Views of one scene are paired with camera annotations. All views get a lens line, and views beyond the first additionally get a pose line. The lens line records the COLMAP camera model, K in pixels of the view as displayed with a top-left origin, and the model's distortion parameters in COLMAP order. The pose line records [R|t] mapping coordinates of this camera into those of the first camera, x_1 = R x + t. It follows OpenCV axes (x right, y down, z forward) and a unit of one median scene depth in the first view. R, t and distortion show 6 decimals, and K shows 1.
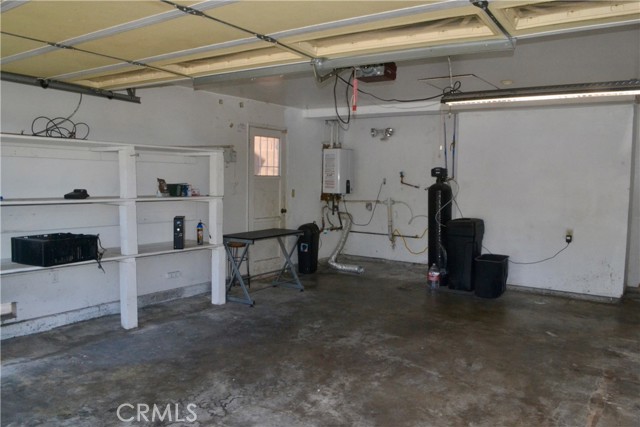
lens RADIAL K [[517.9, 0, 319.4], [0, 517.9, 212.3], [0, 0, 1]] dist [-0.080684, 0.014837]
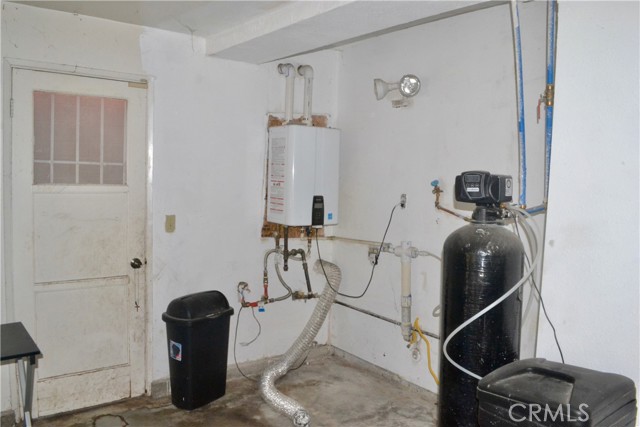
lens RADIAL K [[517.9, 0, 320.6], [0, 517.9, 215.9], [0, 0, 1]] dist [-0.080684, 0.014837]
pose [[0.958844, 0.044446, -0.280434, 0.185312], [-0.042254, 0.999011, 0.013861, -0.051414], [0.280772, -0.001441, 0.959773, 0.569857]]
